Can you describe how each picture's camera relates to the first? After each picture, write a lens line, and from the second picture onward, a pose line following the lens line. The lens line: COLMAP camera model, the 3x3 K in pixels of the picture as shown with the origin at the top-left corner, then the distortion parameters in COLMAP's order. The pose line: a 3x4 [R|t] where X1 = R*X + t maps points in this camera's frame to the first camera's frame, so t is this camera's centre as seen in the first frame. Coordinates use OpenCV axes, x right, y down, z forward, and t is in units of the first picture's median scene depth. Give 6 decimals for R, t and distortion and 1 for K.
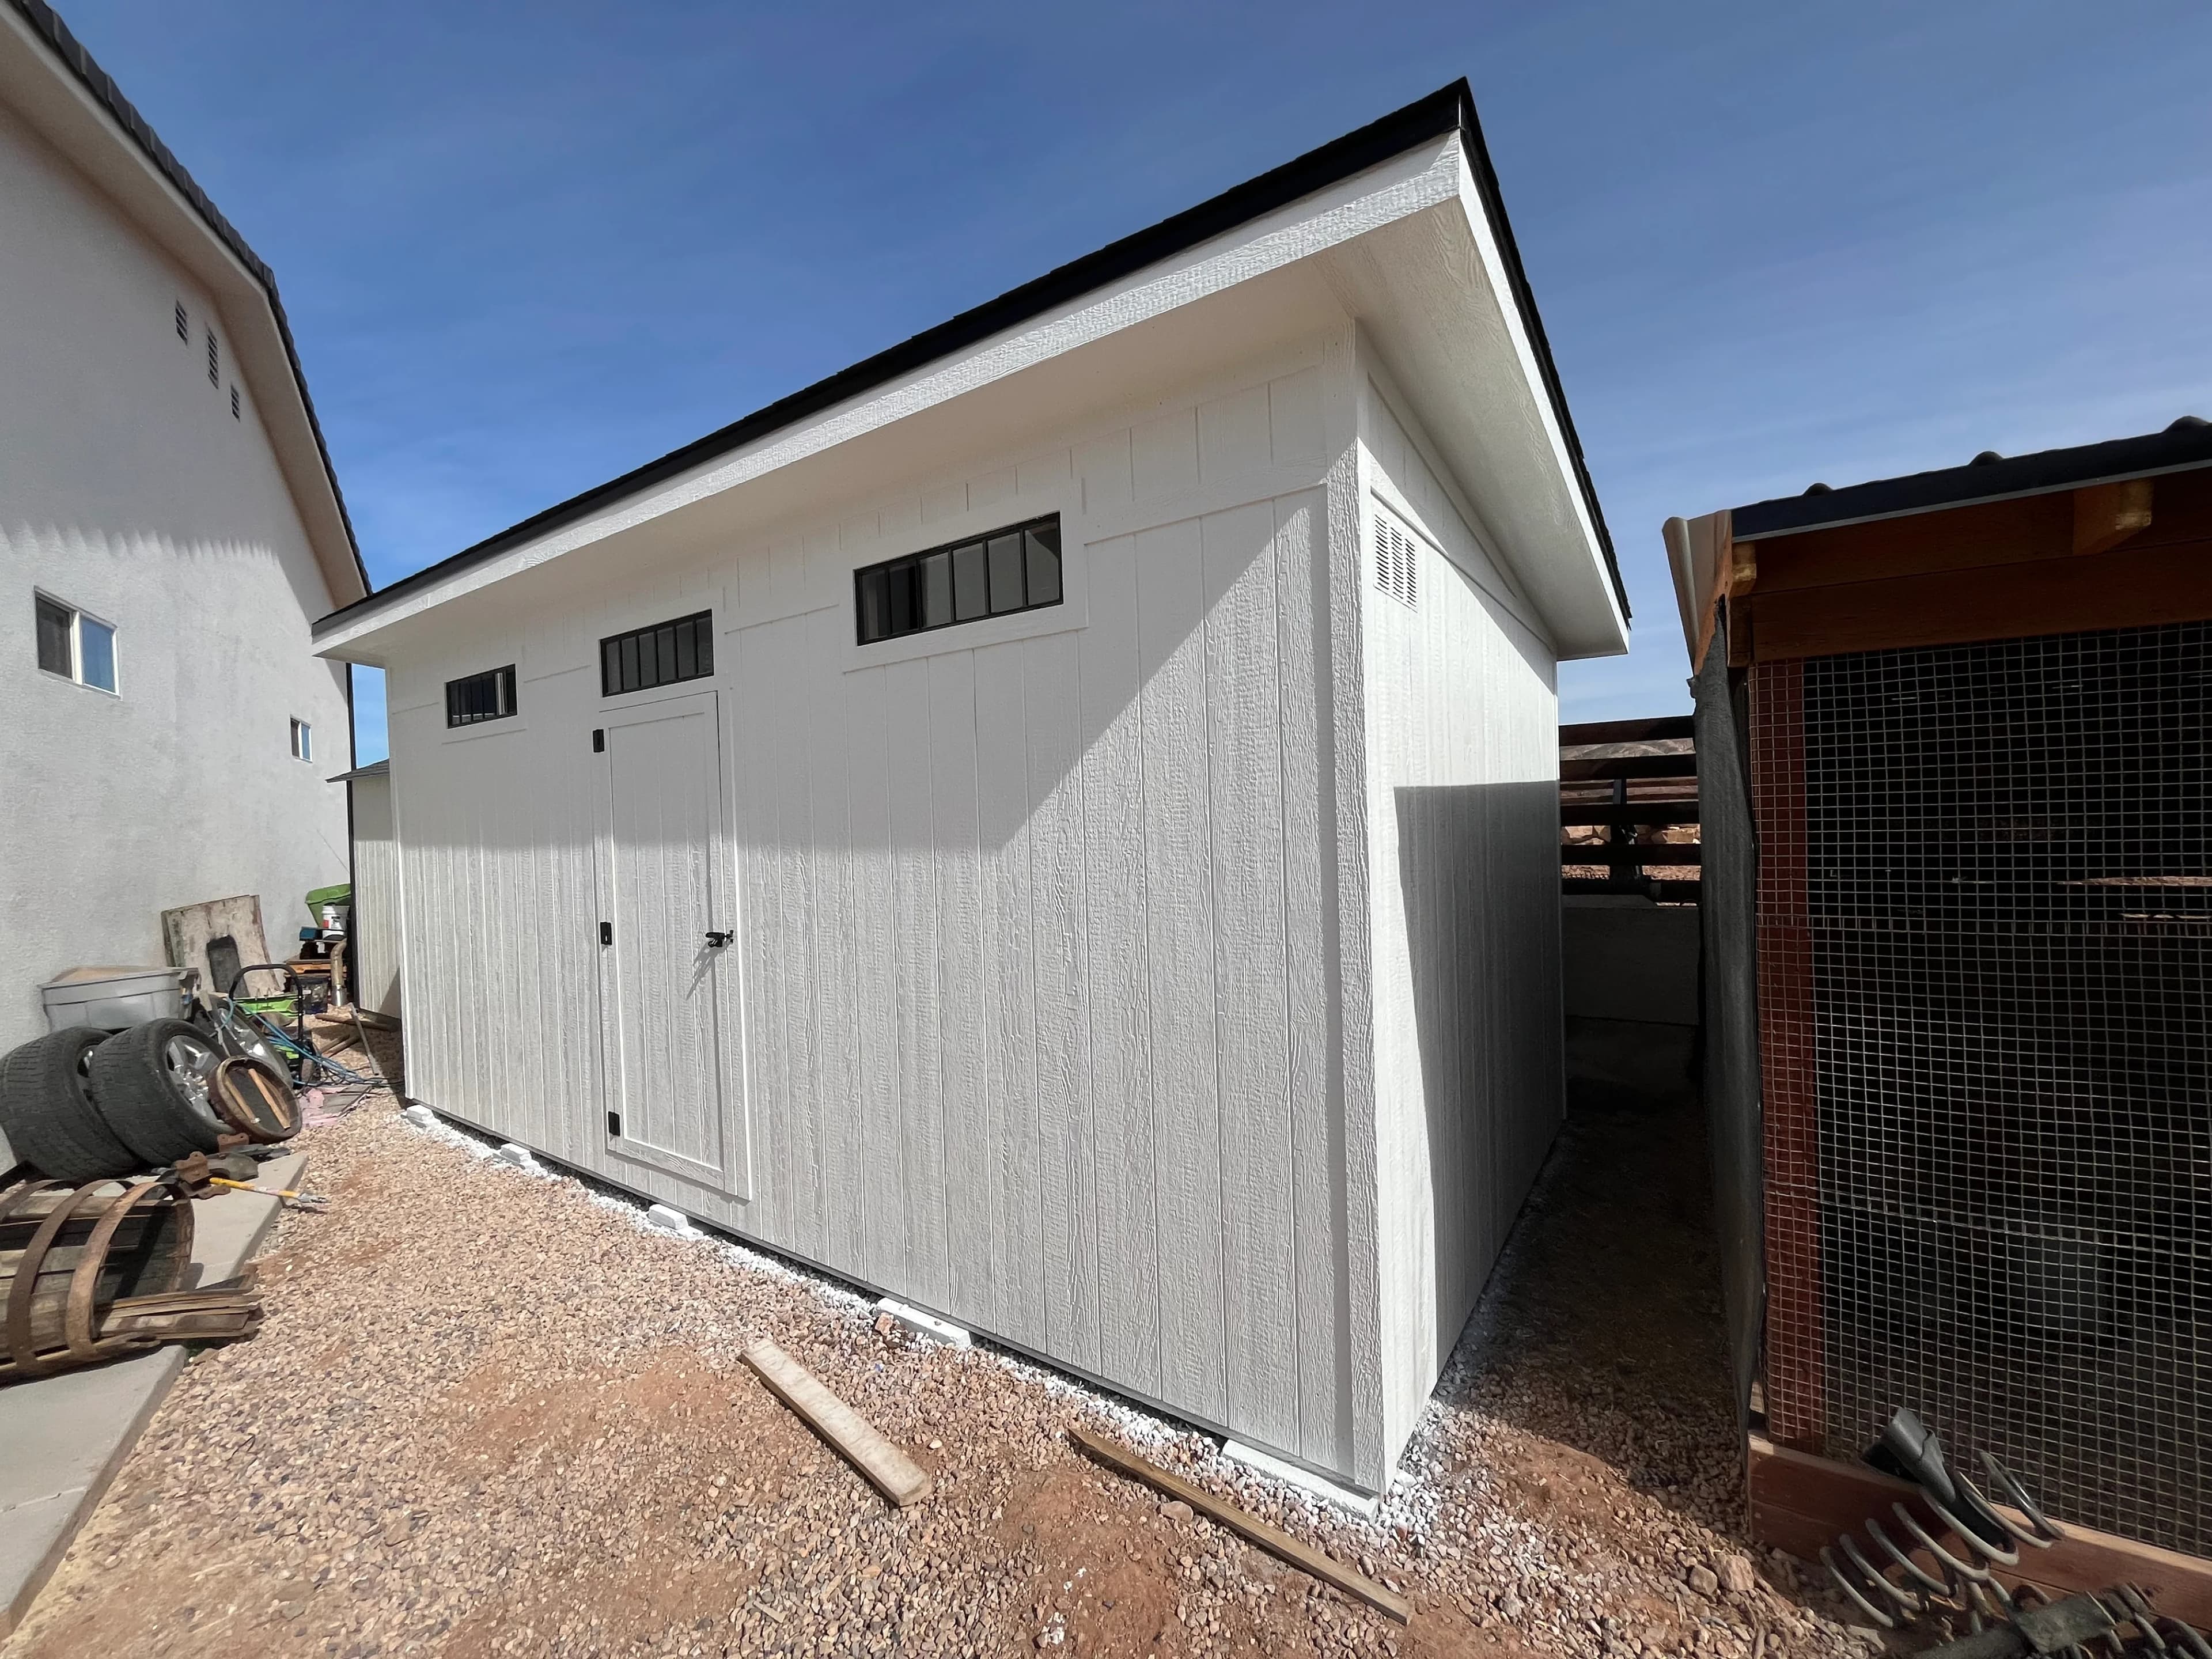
lens RADIAL K [[885.6, 0, 1102.2], [0, 885.6, 830.5], [0, 0, 1]] dist [-0.002979, -0.000011]
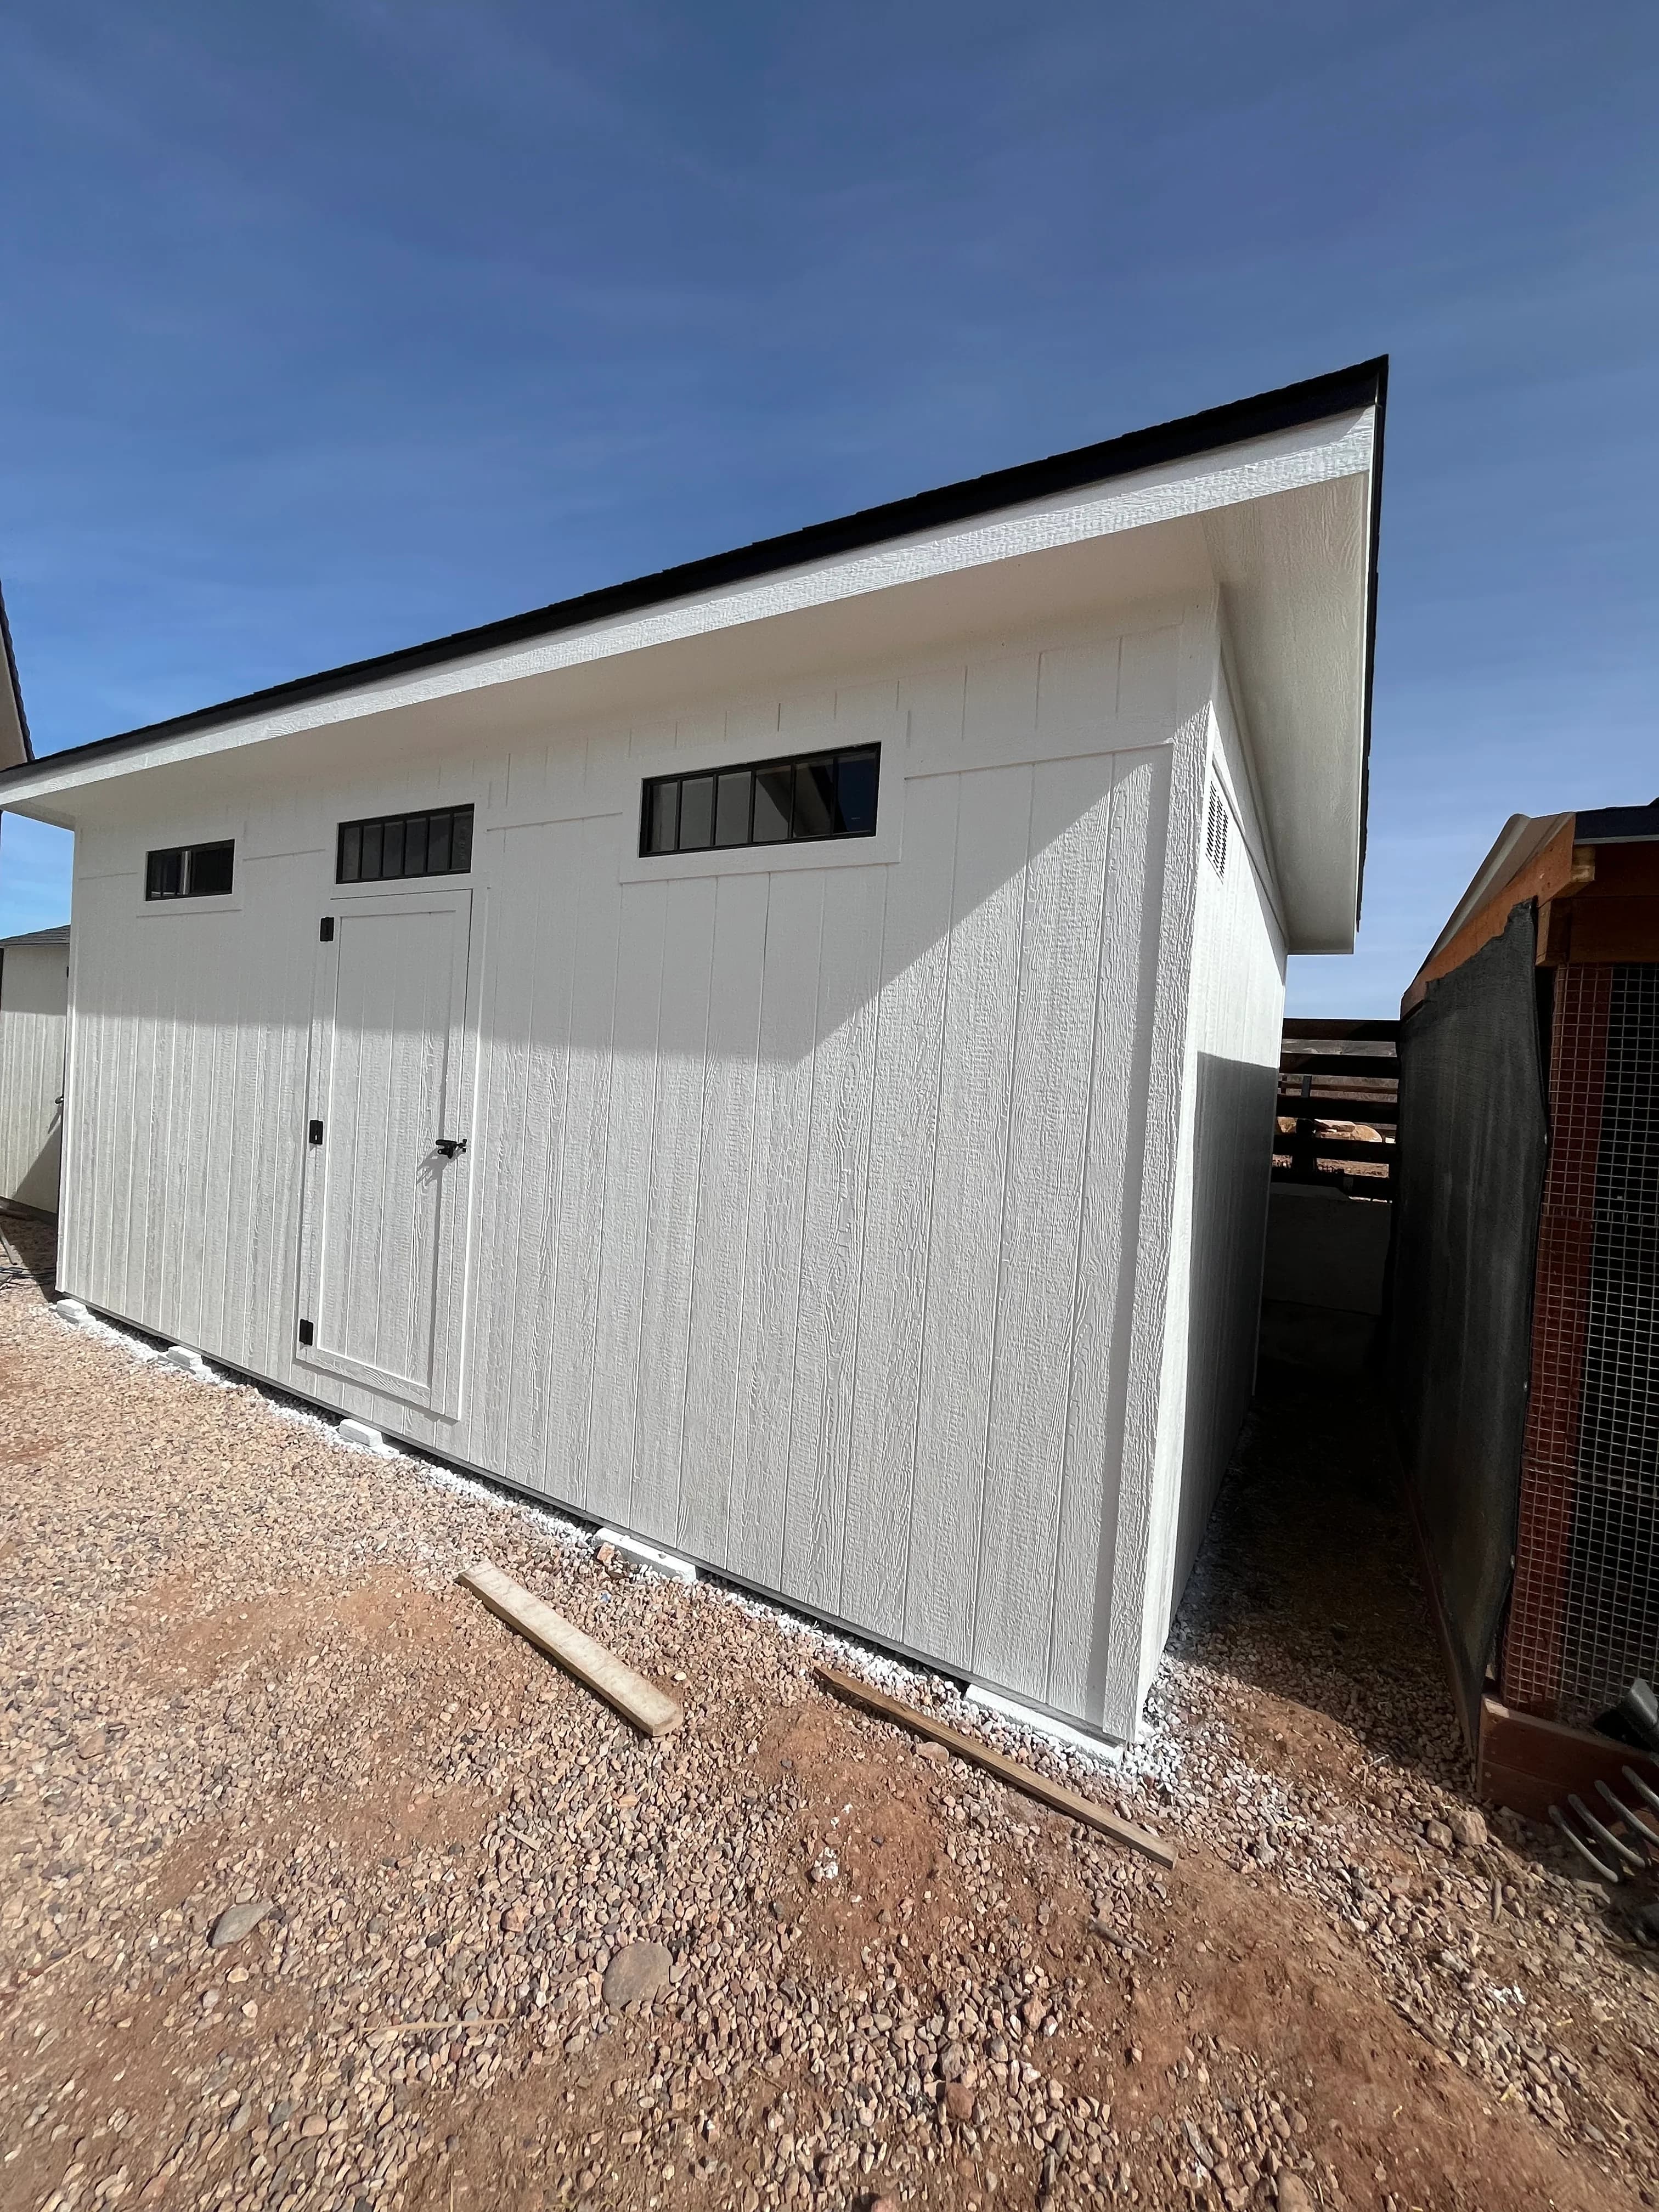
lens RADIAL K [[885.6, 0, 830.9], [0, 885.6, 1093.5], [0, 0, 1]] dist [-0.002979, -0.000011]
pose [[0.992633, 0.093583, 0.076948, -0.145871], [-0.094181, 0.995546, 0.004164, 0.031019], [-0.076216, -0.011381, 0.997026, 0.018717]]
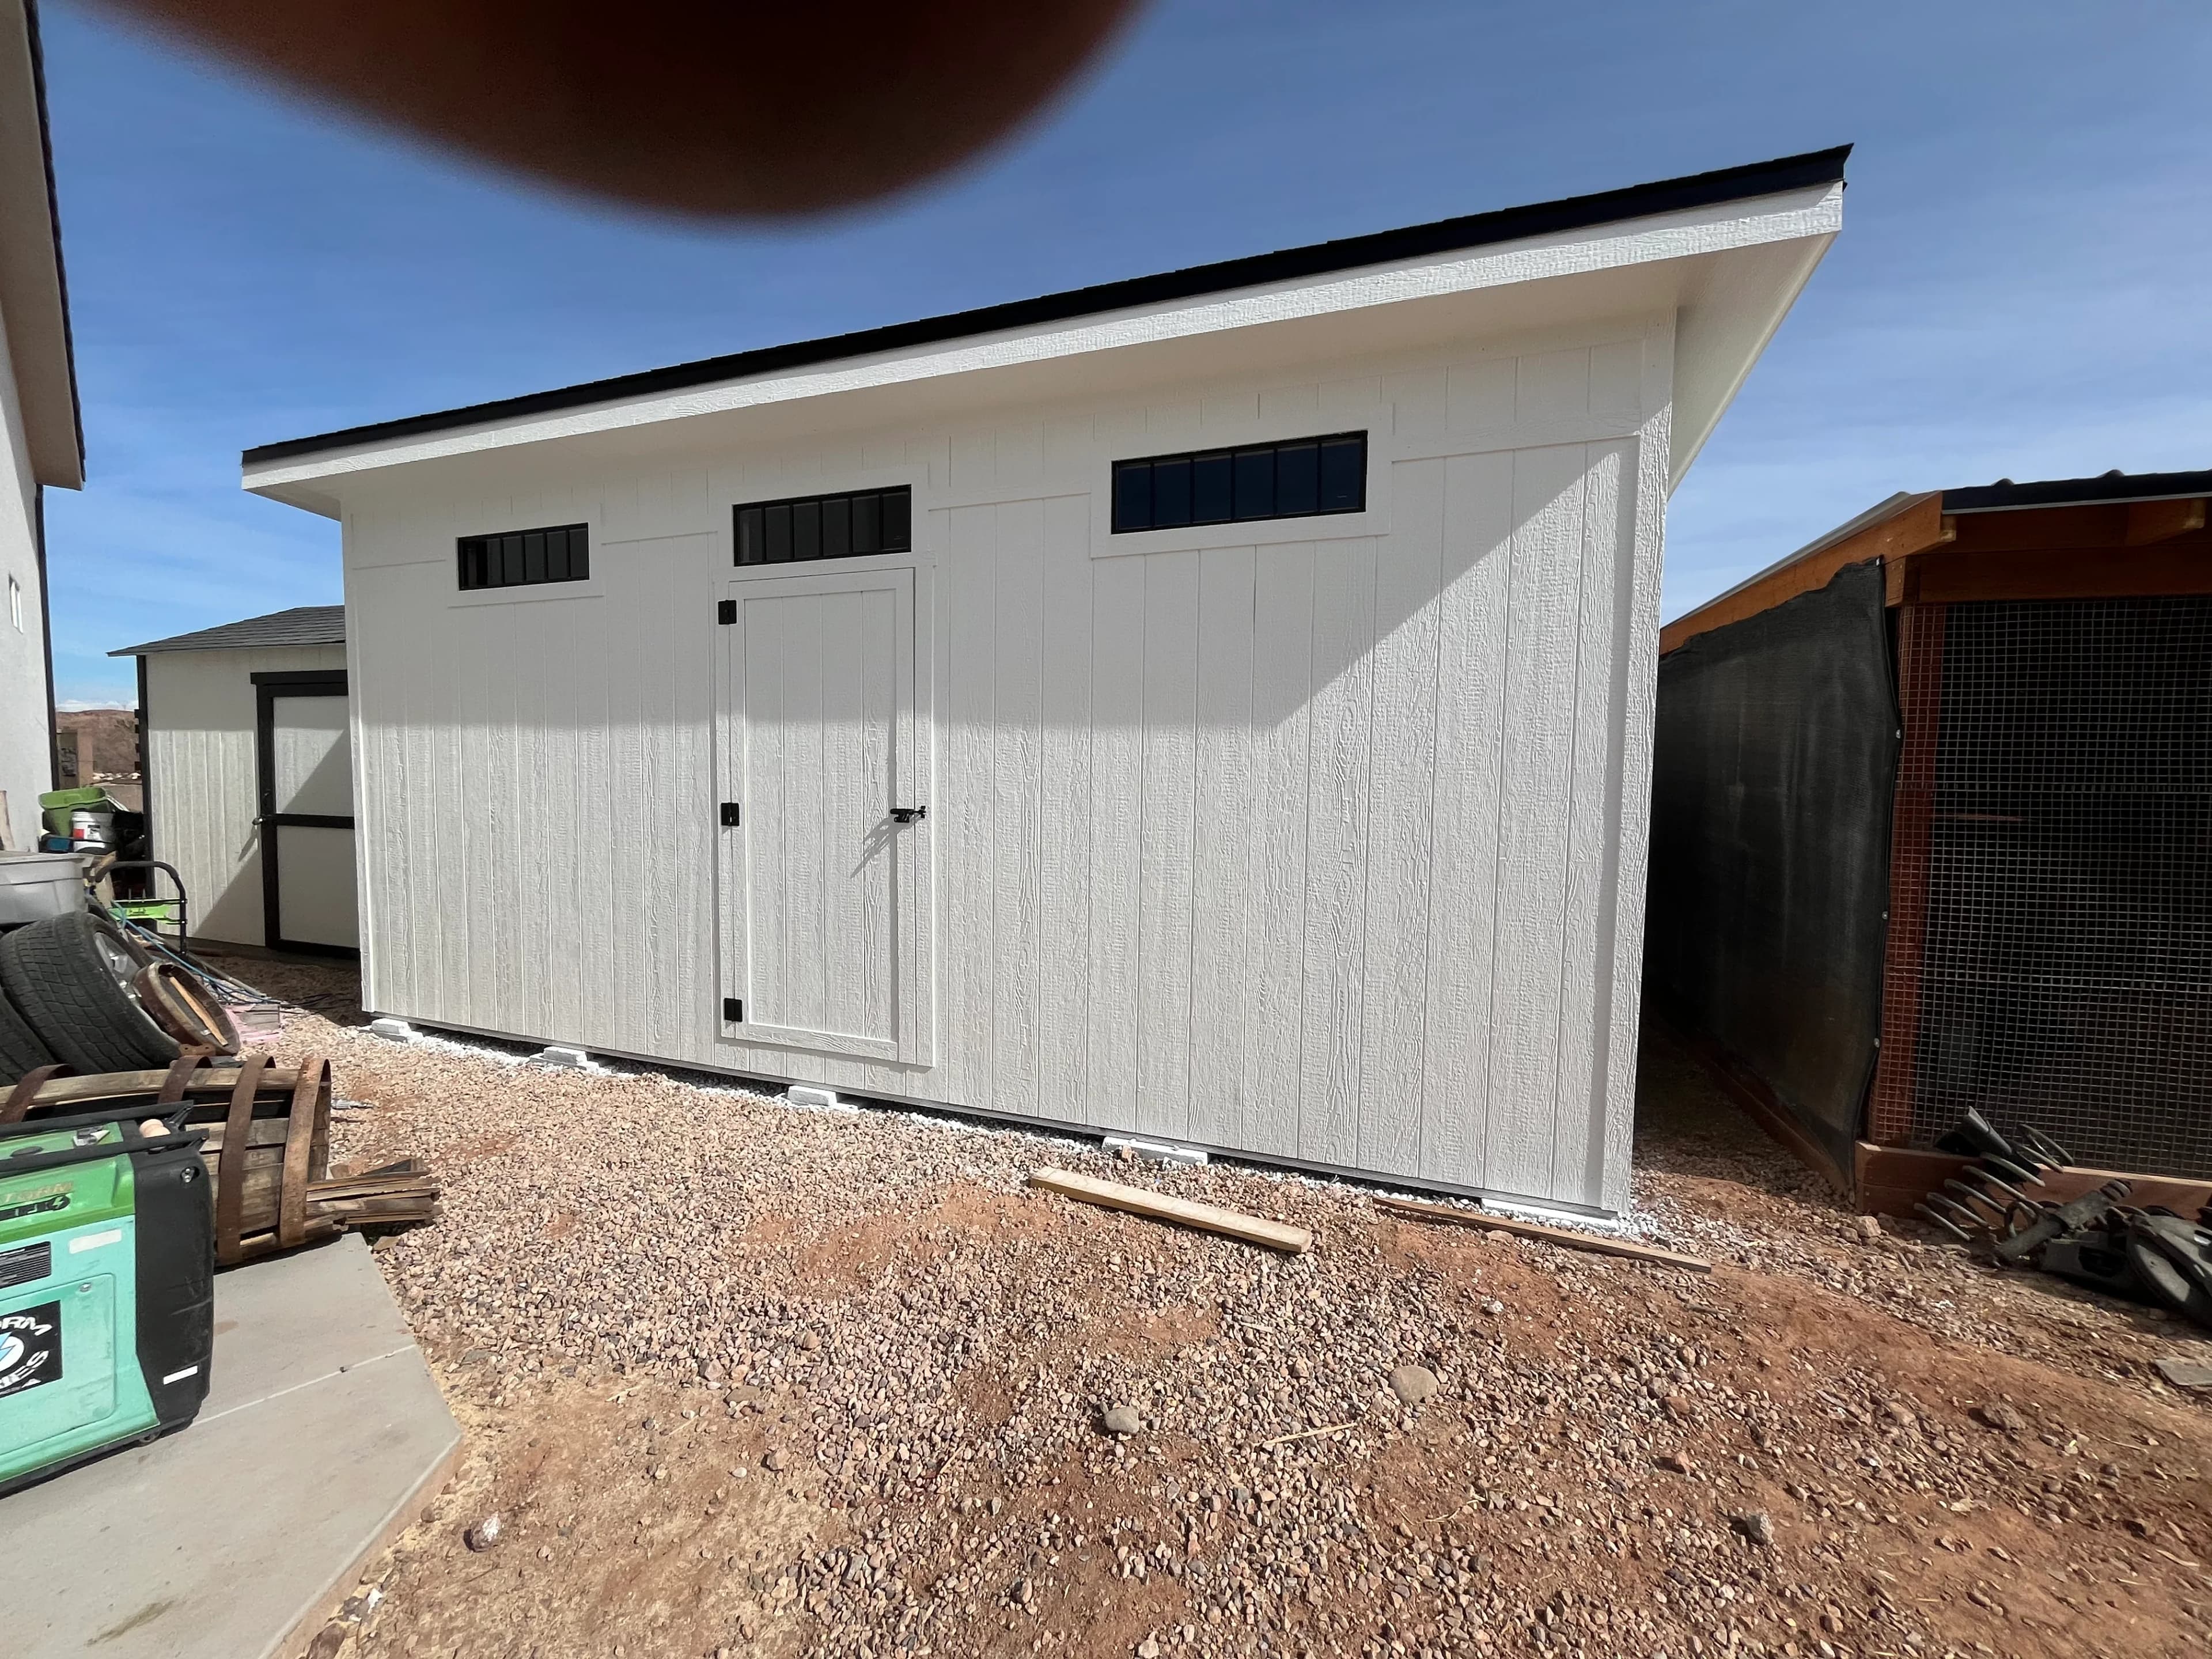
lens RADIAL K [[885.6, 0, 1095.2], [0, 885.6, 830.8], [0, 0, 1]] dist [-0.002979, -0.000011]
pose [[0.968040, 0.028466, 0.249174, -0.679293], [-0.039488, 0.998445, 0.039348, 0.131993], [-0.247666, -0.047930, 0.967659, -0.053267]]
